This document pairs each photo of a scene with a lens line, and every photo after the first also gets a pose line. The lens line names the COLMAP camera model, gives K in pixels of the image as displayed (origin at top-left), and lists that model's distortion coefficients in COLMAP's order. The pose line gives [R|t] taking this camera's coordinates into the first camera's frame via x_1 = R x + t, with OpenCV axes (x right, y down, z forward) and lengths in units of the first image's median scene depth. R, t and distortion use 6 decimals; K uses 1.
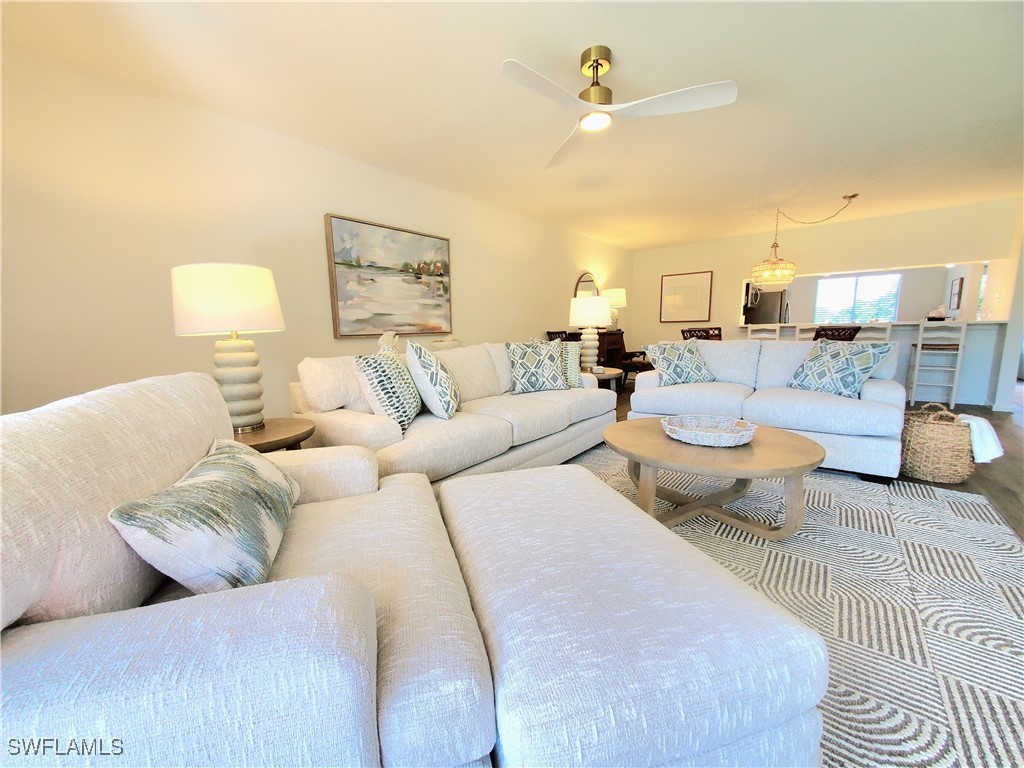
lens RADIAL K [[408.1, 0, 501.1], [0, 408.1, 391.0], [0, 0, 1]] dist [0.008555, -0.004332]
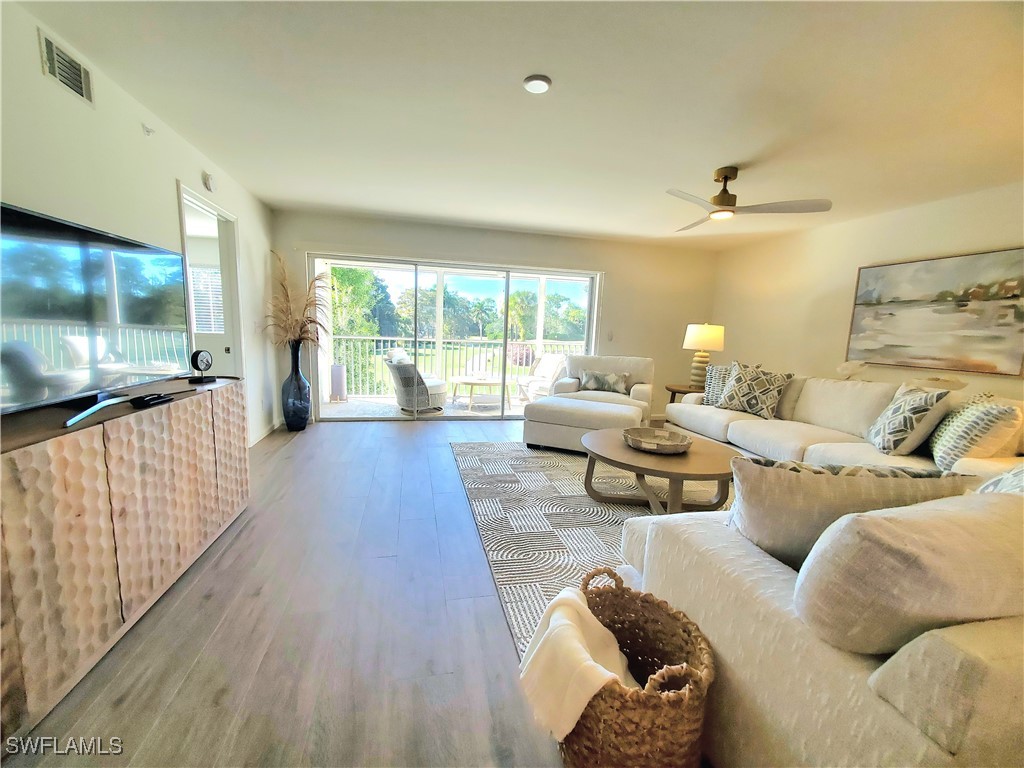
lens RADIAL K [[417.5, 0, 500.1], [0, 417.5, 387.5], [0, 0, 1]] dist [0.009470, -0.000212]
pose [[-0.628890, 0.112416, -0.769325, 1.136033], [-0.138203, 0.957571, 0.252898, -0.211072], [0.765113, 0.265368, -0.586671, 0.858113]]
